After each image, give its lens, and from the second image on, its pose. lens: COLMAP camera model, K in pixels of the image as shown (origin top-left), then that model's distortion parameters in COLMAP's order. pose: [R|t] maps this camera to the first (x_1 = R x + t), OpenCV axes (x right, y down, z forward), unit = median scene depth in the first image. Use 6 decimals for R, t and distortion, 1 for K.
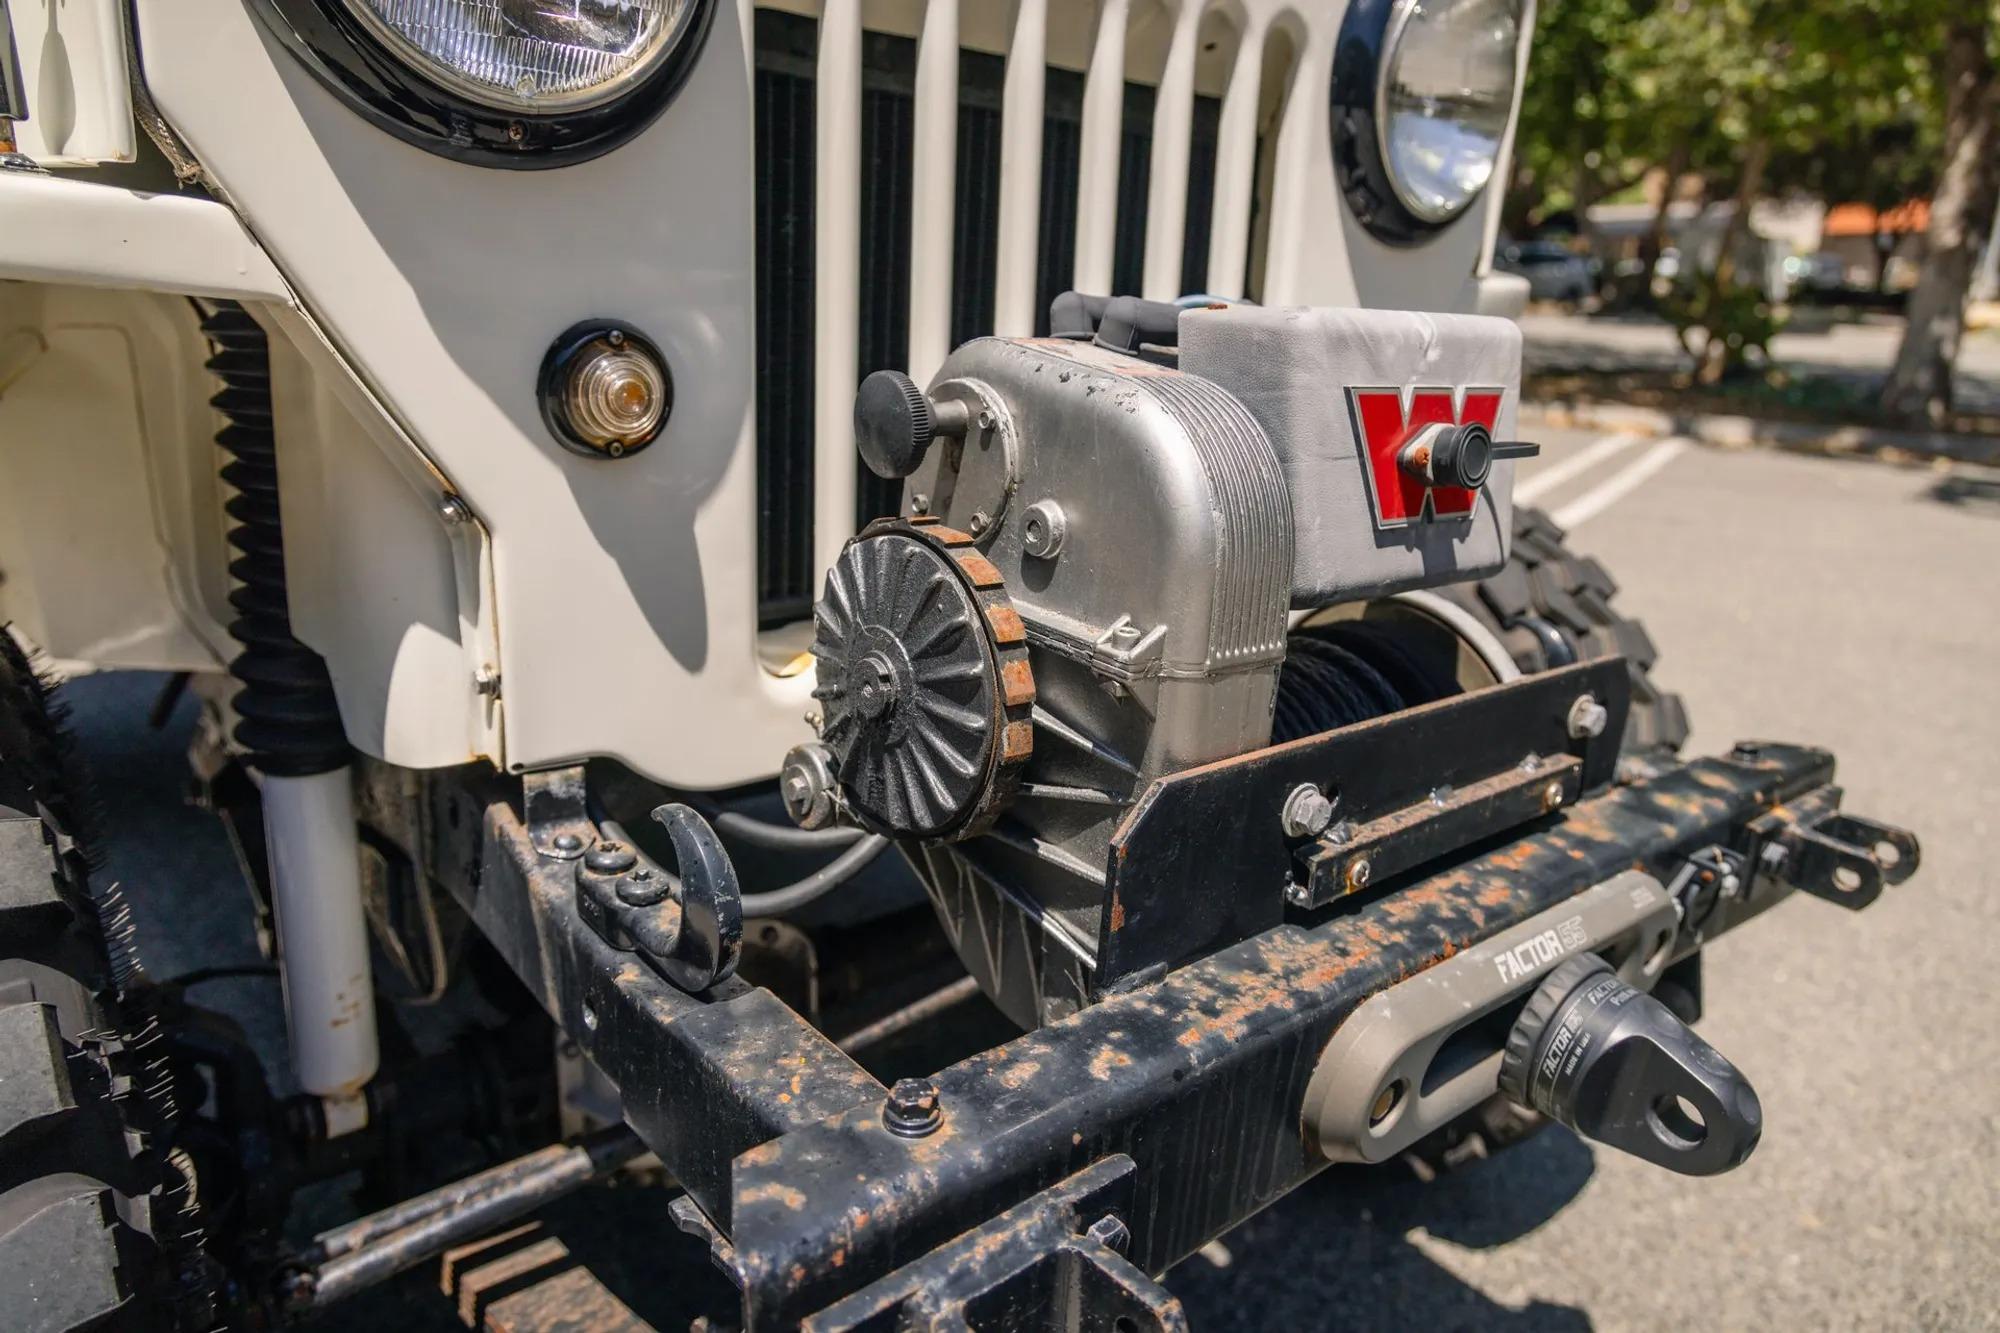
lens RADIAL K [[1318.7, 0, 999.4], [0, 1318.7, 660.2], [0, 0, 1]] dist [0.004577, 0.002163]
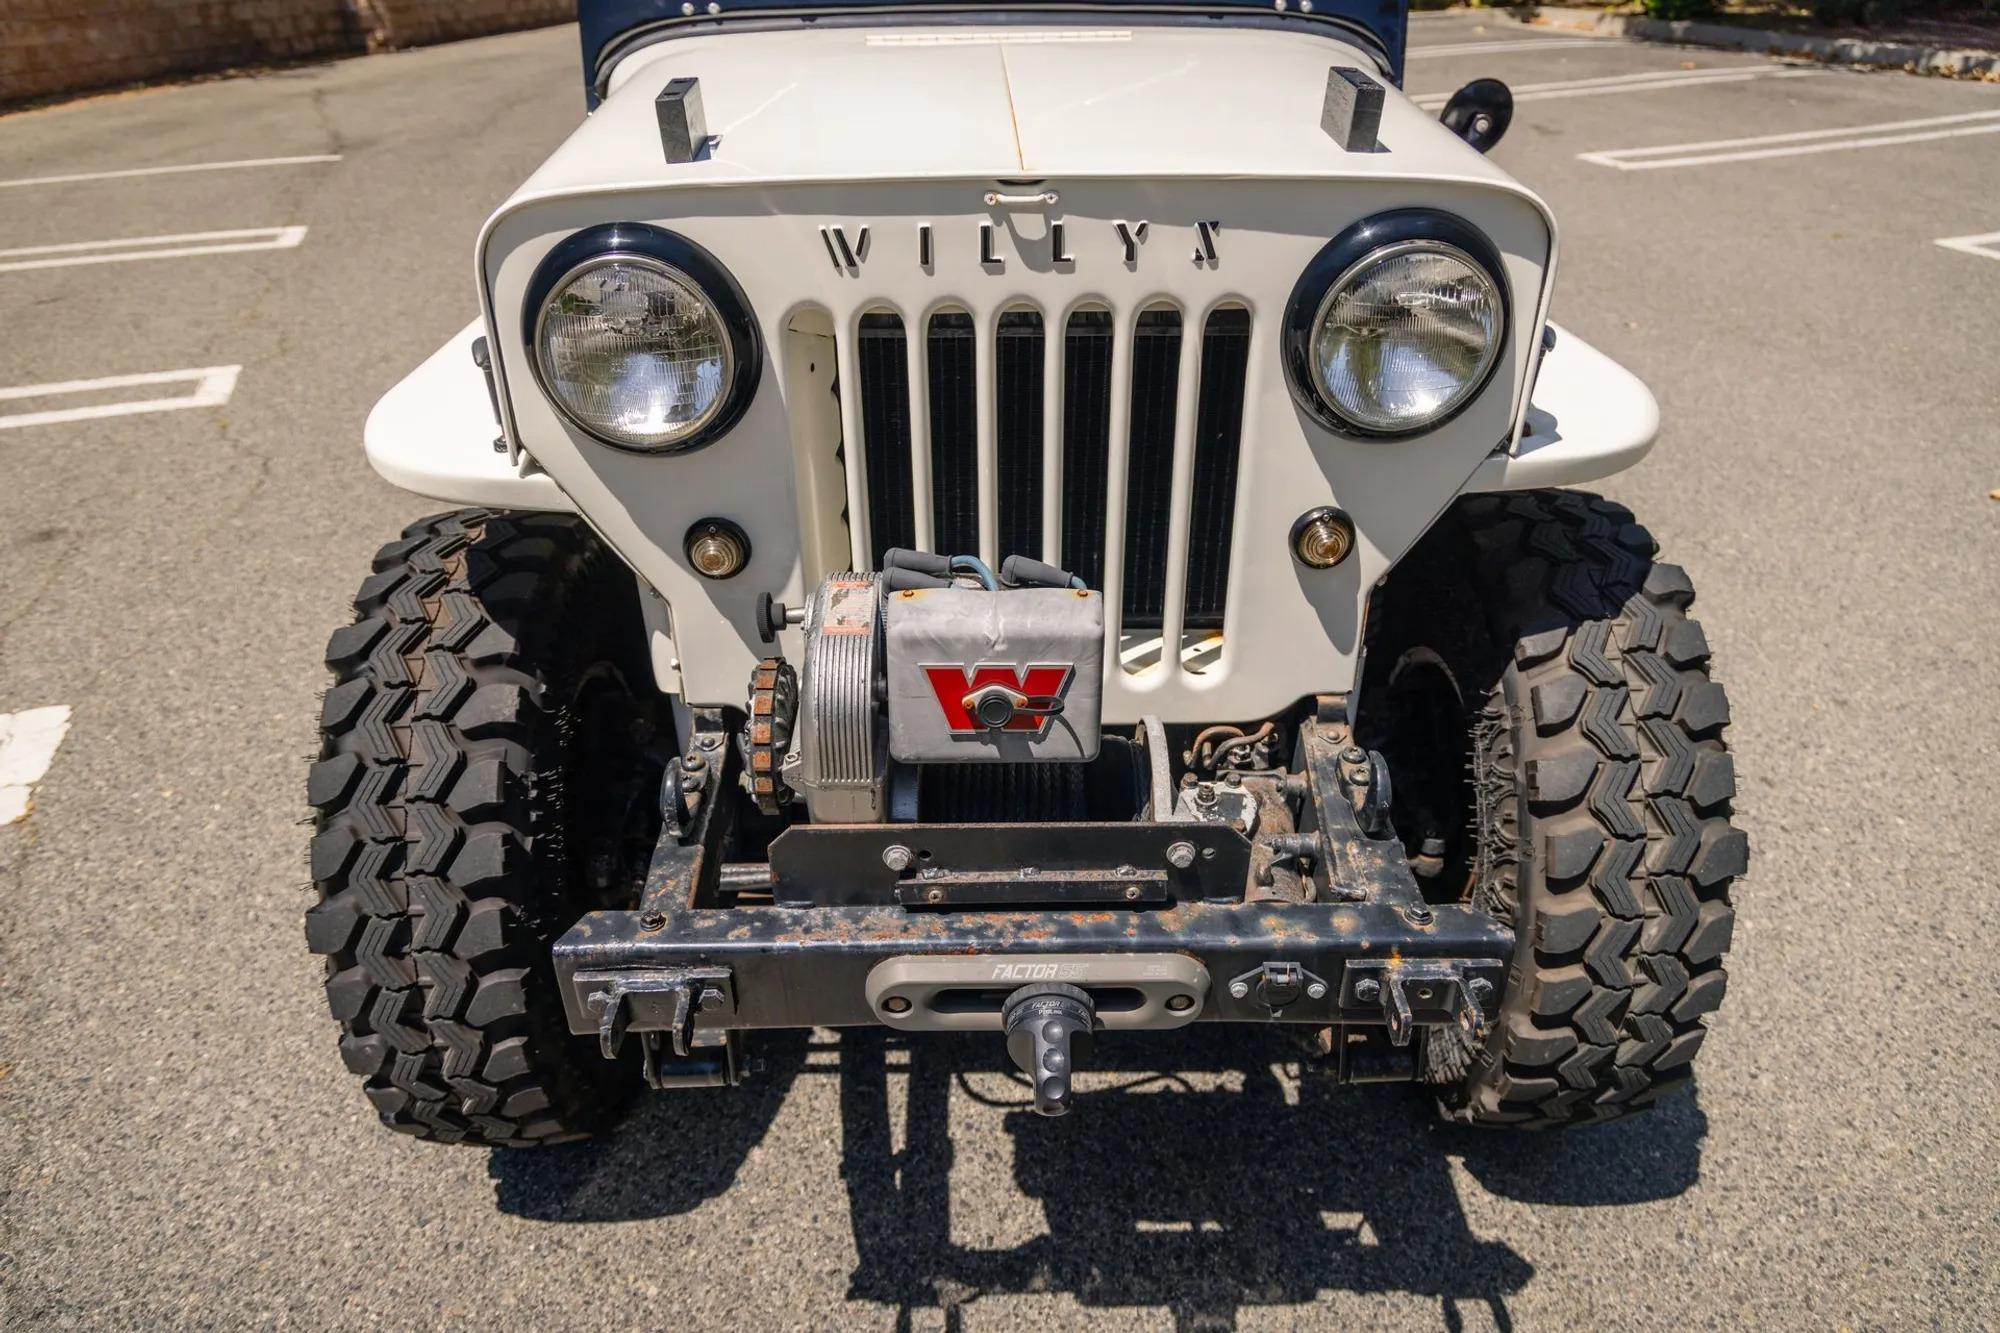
lens RADIAL K [[1313.6, 0, 990.8], [0, 1313.6, 668.5], [0, 0, 1]] dist [0.001637, 0.001662]
pose [[0.780875, 0.272231, -0.562250, 1.310270], [-0.129923, 0.951143, 0.280084, -0.693004], [0.611027, -0.145662, 0.778093, -0.382167]]
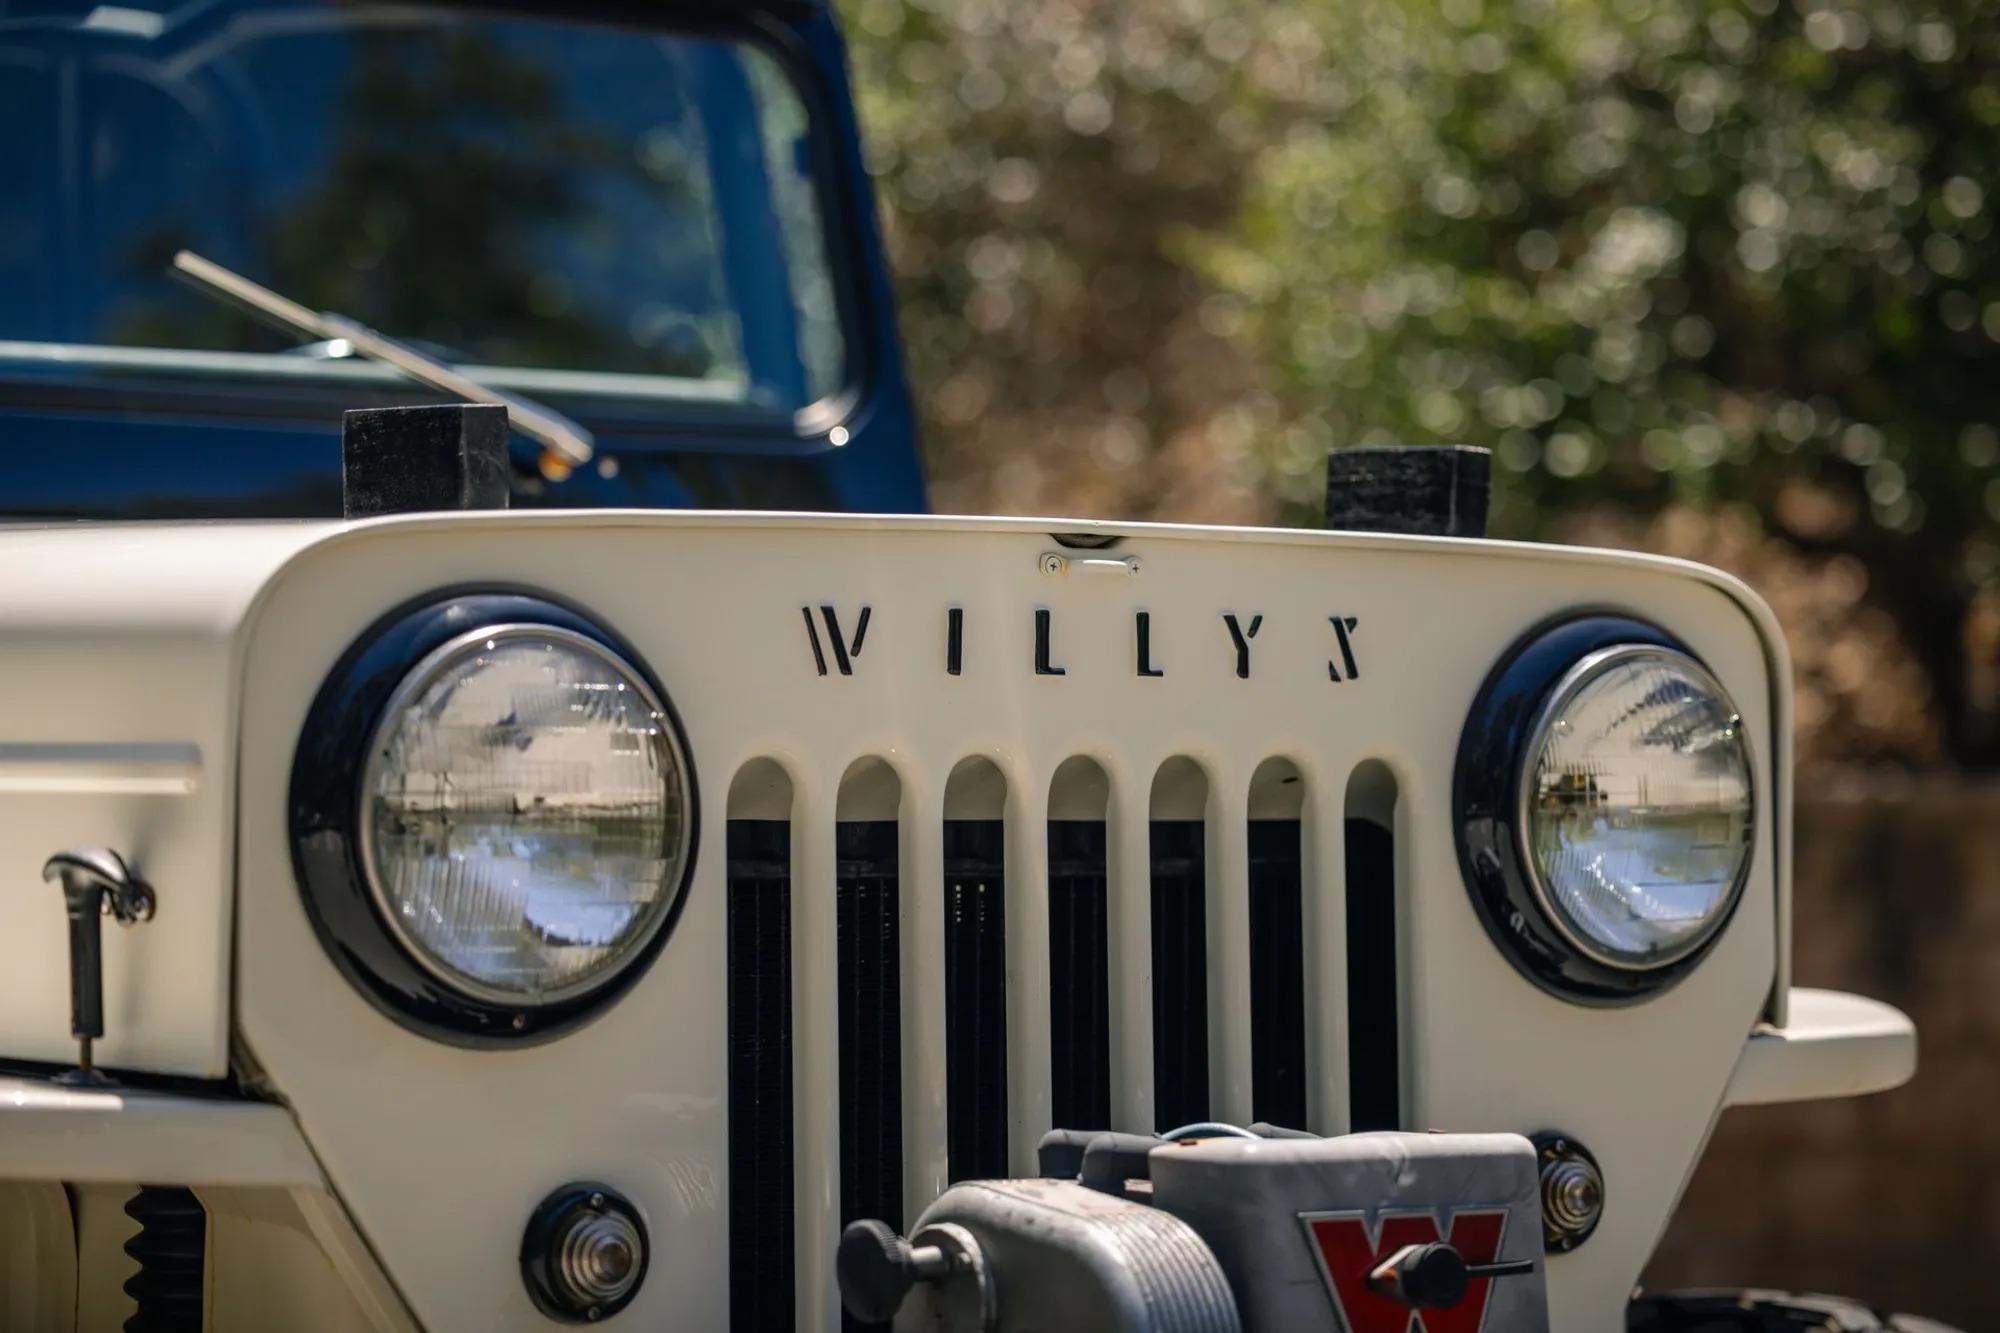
lens RADIAL K [[5009.6, 0, 1000.0], [0, 5009.6, 666.5], [0, 0, 1]] dist [-0.062282, 0.165113]
pose [[0.995545, -0.056946, -0.075147, 0.326321], [0.030746, 0.949516, -0.312208, 0.574818], [0.089132, 0.308506, 0.947037, -2.738585]]
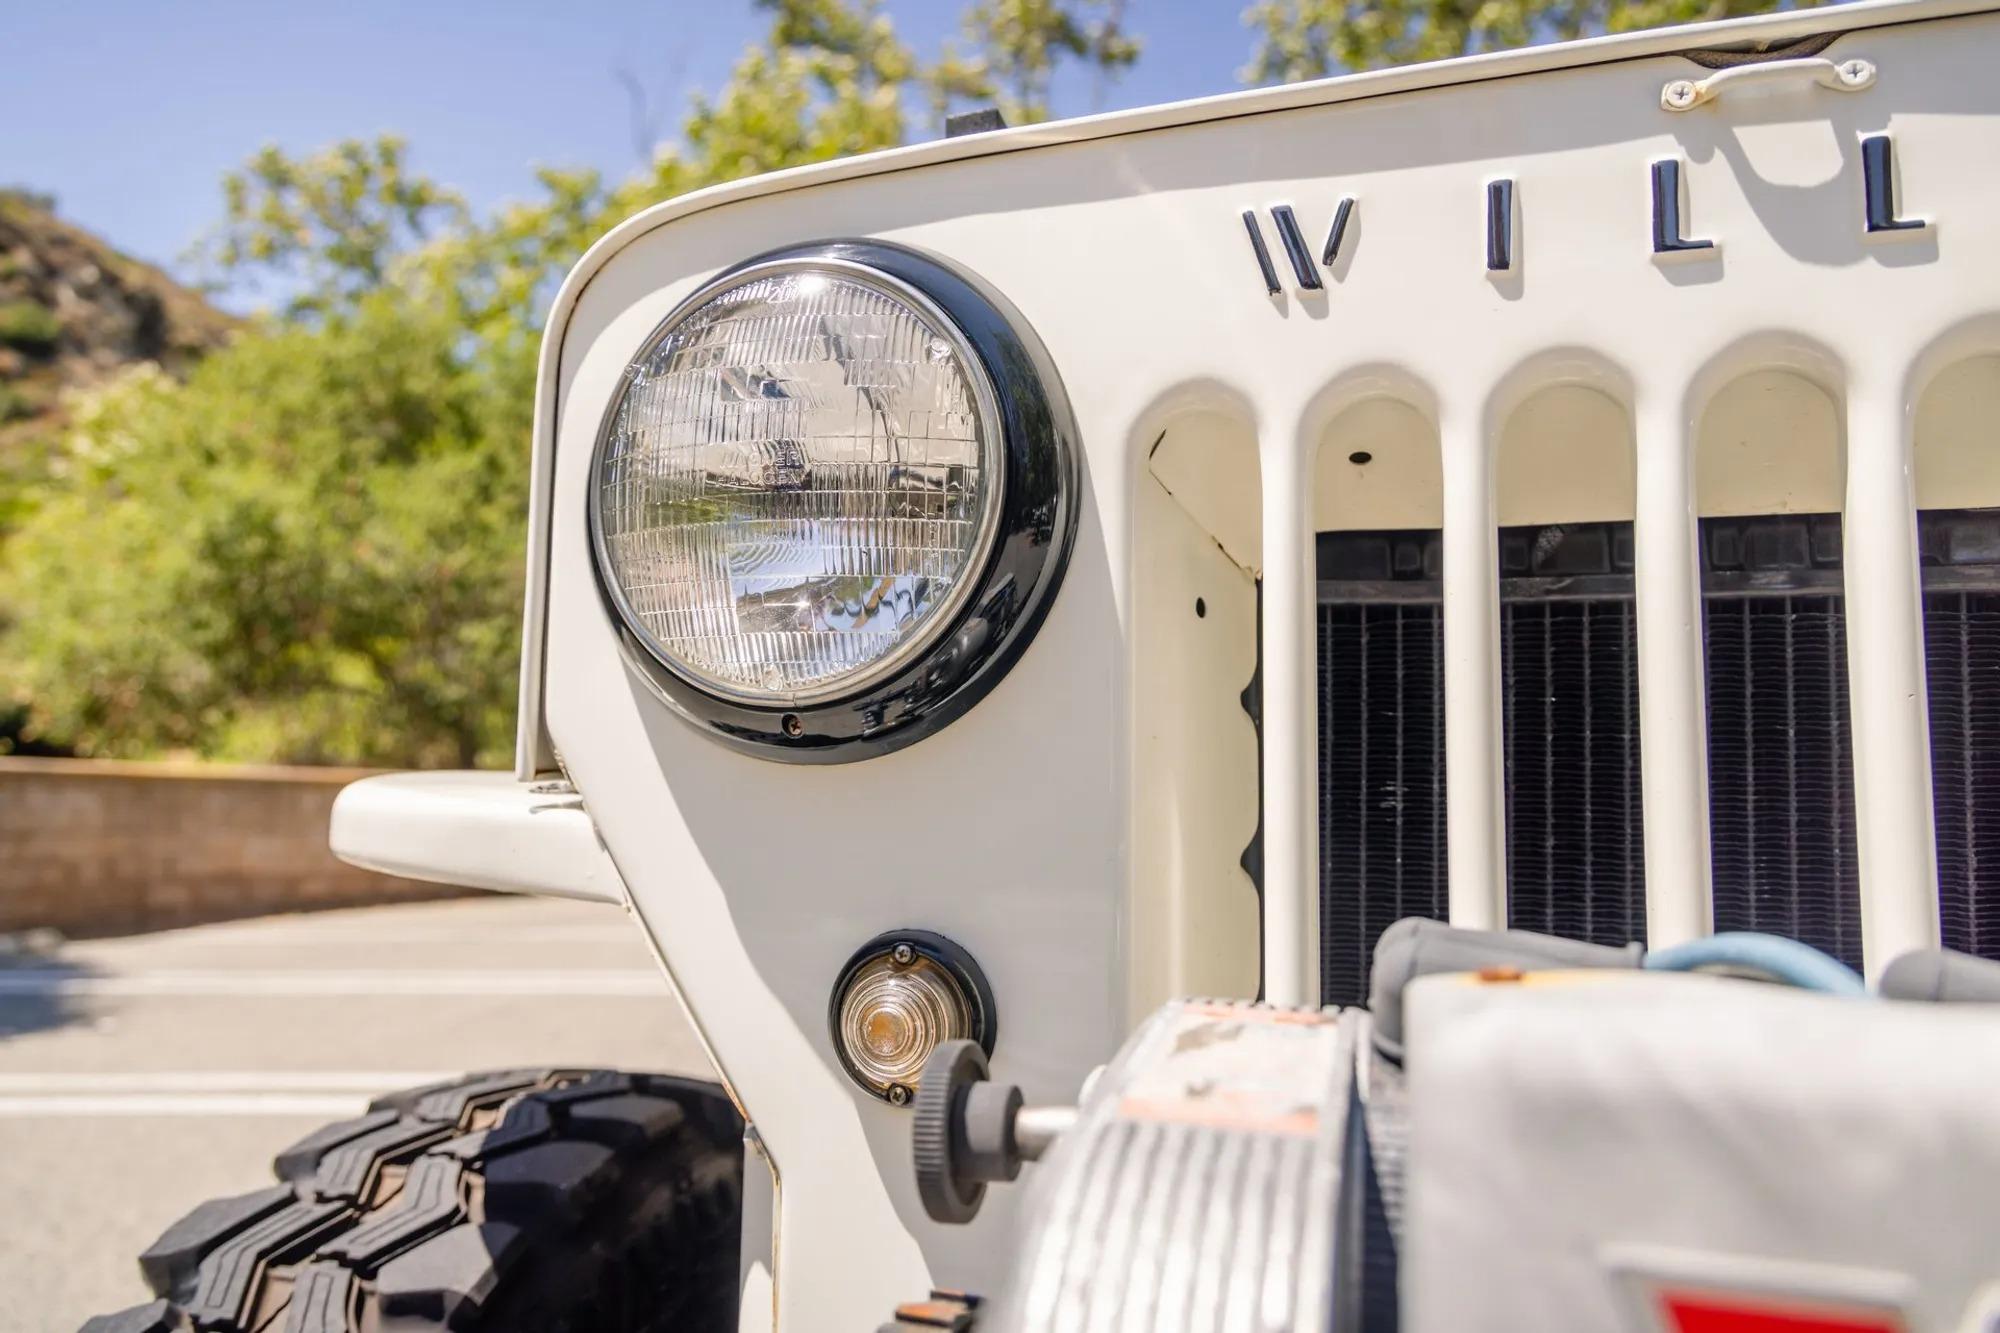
lens RADIAL K [[1318.7, 0, 999.4], [0, 1318.7, 660.2], [0, 0, 1]] dist [0.004577, 0.002163]
pose [[0.546437, -0.120306, -0.828814, 0.436737], [-0.222135, 0.933364, -0.281936, -0.204089], [0.807504, 0.338169, 0.483300, 0.619884]]
